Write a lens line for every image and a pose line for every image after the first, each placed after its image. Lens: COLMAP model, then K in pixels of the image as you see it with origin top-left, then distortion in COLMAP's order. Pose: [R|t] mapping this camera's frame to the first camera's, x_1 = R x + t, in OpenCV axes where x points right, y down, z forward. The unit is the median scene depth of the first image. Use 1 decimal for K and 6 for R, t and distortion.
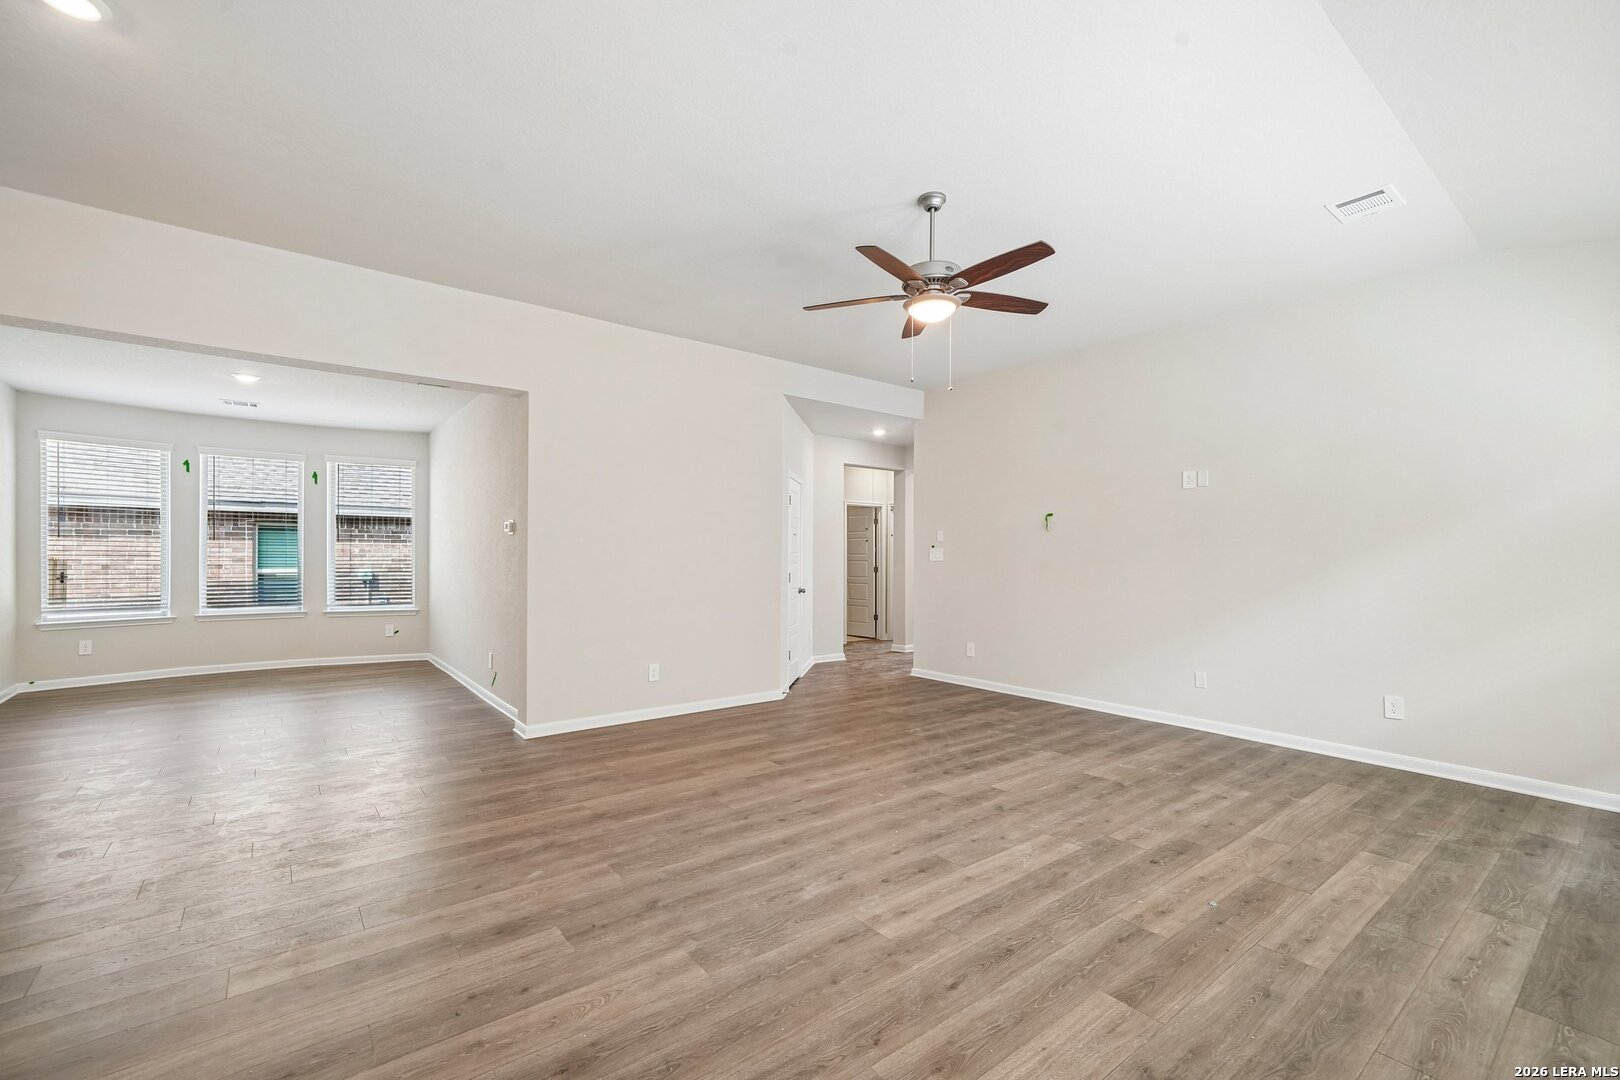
lens RADIAL K [[688.1, 0, 809.7], [0, 688.1, 557.2], [0, 0, 1]] dist [0.002161, 0.004319]
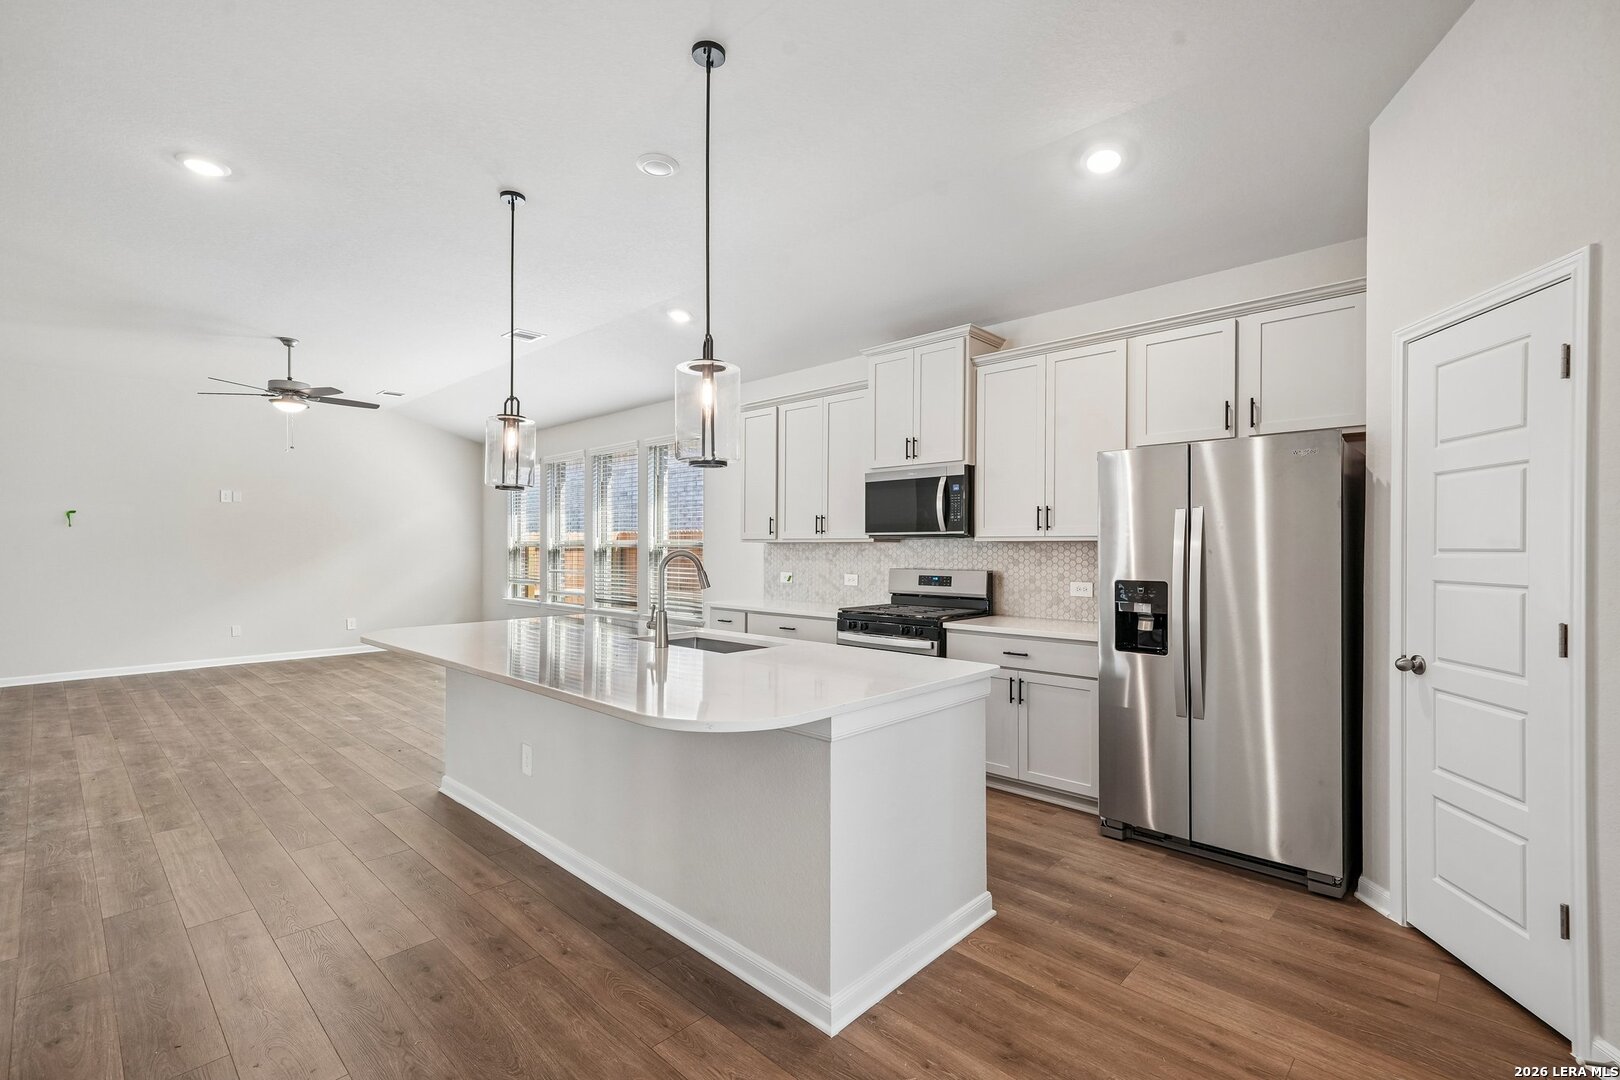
lens RADIAL K [[718.3, 0, 807.5], [0, 718.3, 549.7], [0, 0, 1]] dist [0.001634, 0.006252]
pose [[-0.145909, -0.008678, 0.989260, -1.614655], [0.000075, 0.999961, 0.008783, -0.017768], [-0.989298, 0.001355, -0.145902, -0.000580]]
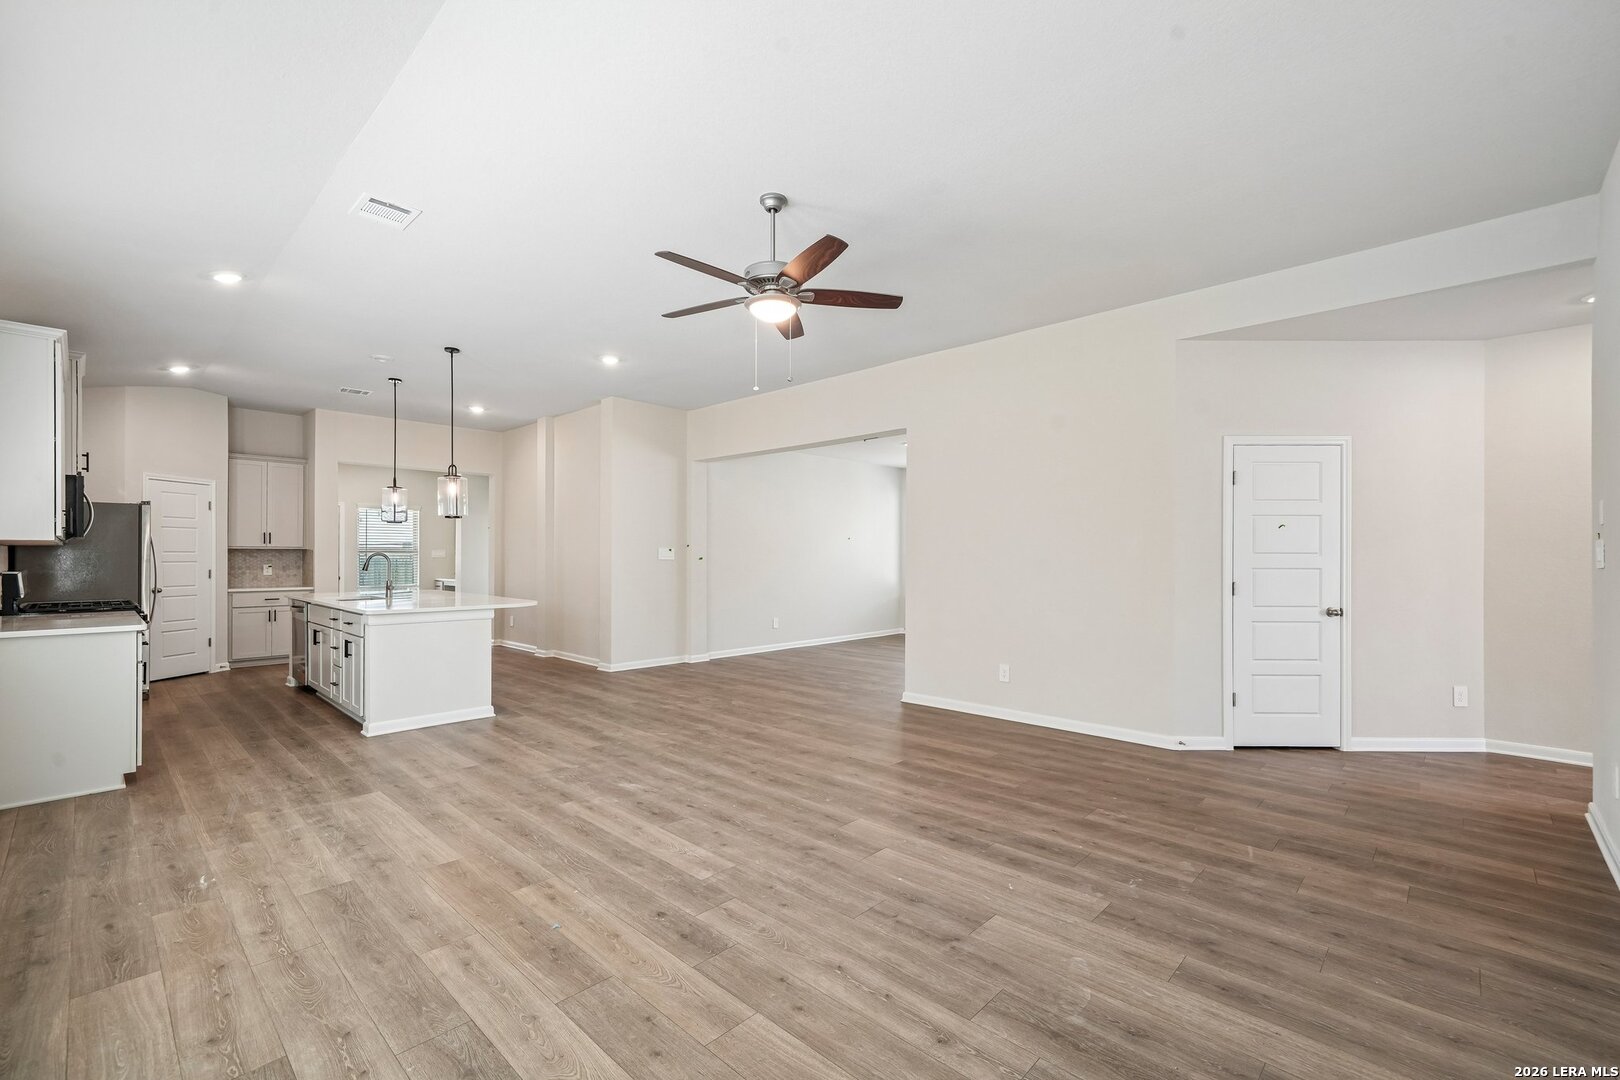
lens RADIAL K [[693.9, 0, 804.8], [0, 693.9, 554.7], [0, 0, 1]] dist [0.003207, 0.000440]
pose [[0.138852, -0.007310, -0.990286, 1.081366], [-0.004328, 0.999959, -0.007989, 0.004831], [0.990304, 0.005395, 0.138815, 0.830337]]
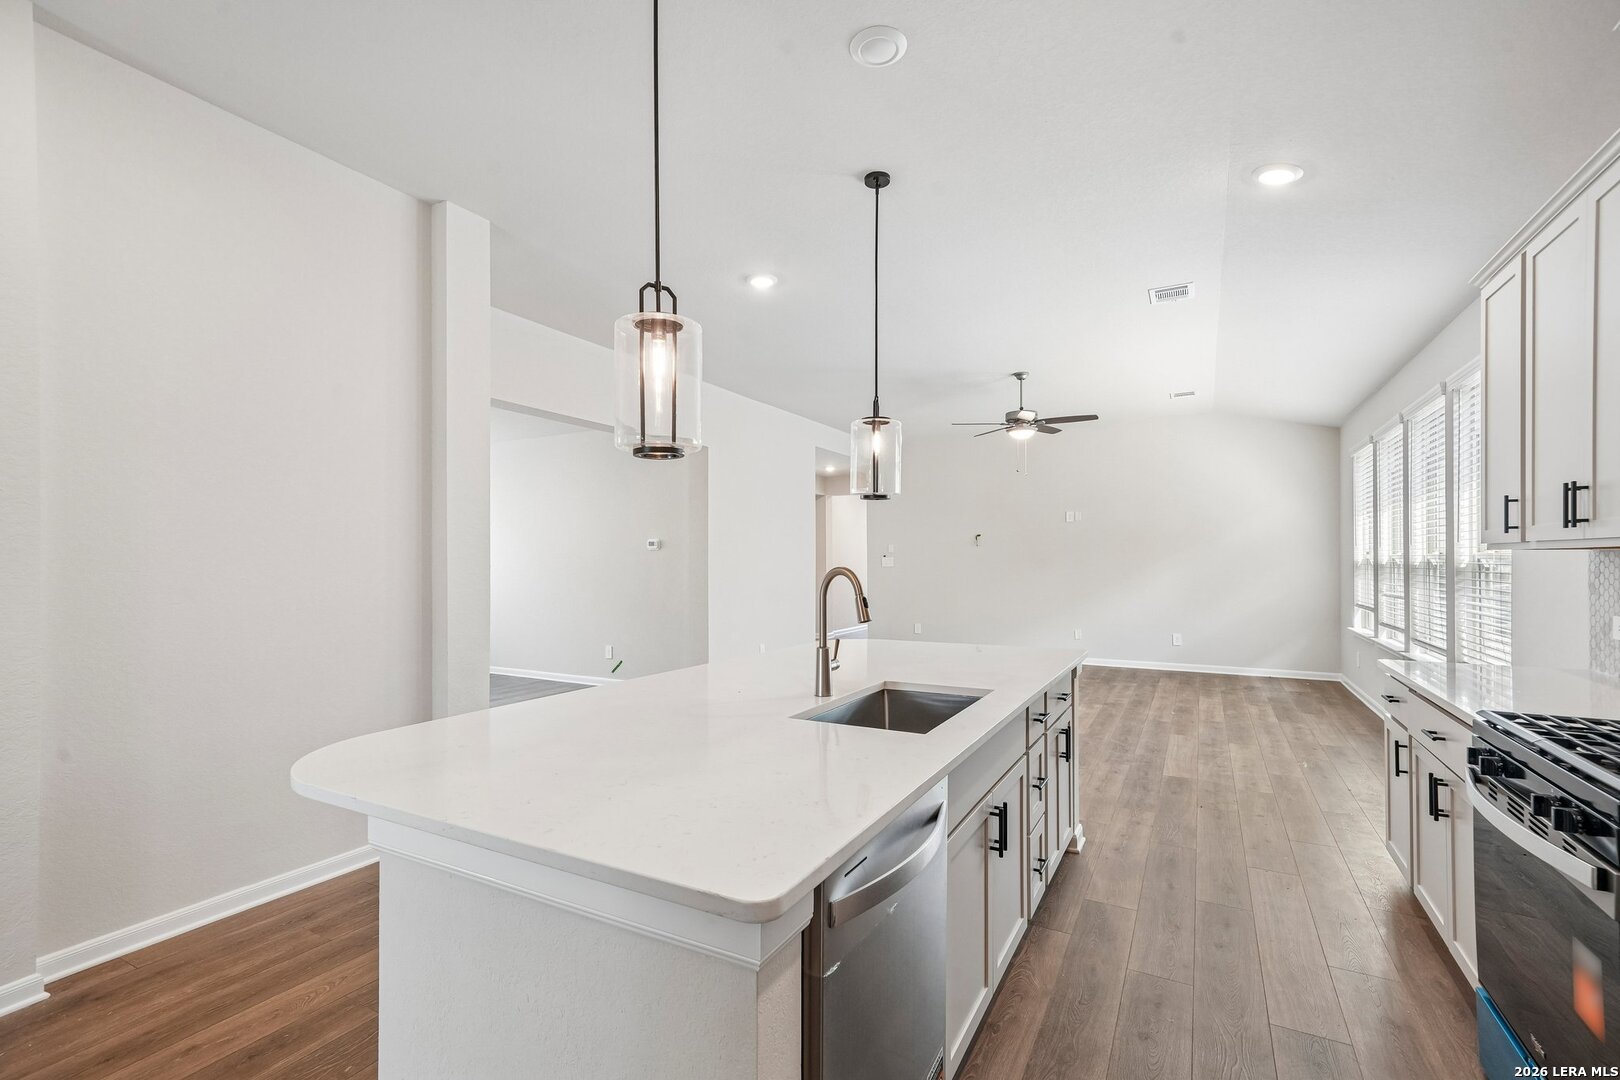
lens RADIAL K [[718.3, 0, 807.5], [0, 718.3, 549.7], [0, 0, 1]] dist [0.001634, 0.006252]
pose [[0.920188, -0.001835, 0.391471, -1.028180], [0.008468, 0.999848, -0.015219, -0.014520], [-0.391384, 0.017319, 0.920064, -0.518365]]
